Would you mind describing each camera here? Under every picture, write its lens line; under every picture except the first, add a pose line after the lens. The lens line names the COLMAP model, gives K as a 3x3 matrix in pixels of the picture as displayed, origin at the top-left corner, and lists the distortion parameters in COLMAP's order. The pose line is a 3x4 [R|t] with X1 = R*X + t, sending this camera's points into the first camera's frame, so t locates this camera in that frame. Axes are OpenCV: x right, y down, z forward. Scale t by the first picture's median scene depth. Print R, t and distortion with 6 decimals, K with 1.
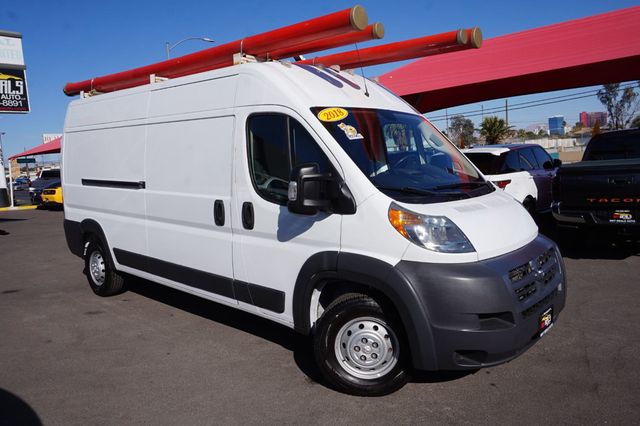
lens RADIAL K [[468.5, 0, 320.0], [0, 468.5, 213.0], [0, 0, 1]] dist [-0.010951, -0.002004]
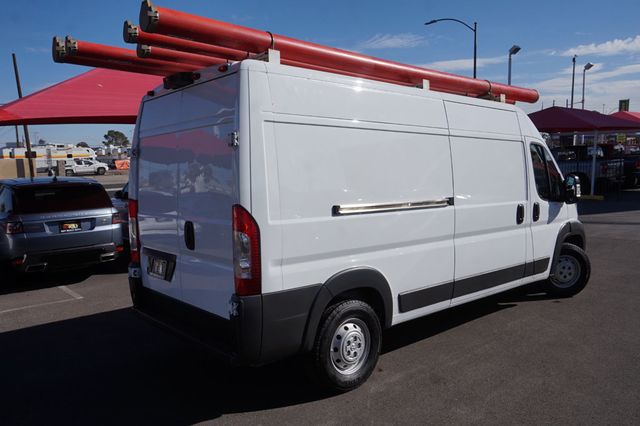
lens RADIAL K [[493.2, 0, 320.0], [0, 493.2, 211.7], [0, 0, 1]] dist [-0.004529, -0.004152]
pose [[0.139048, -0.059312, 0.988508, -1.628551], [0.135362, 0.989974, 0.040360, -0.136178], [-0.980991, 0.128194, 0.145682, 1.330360]]
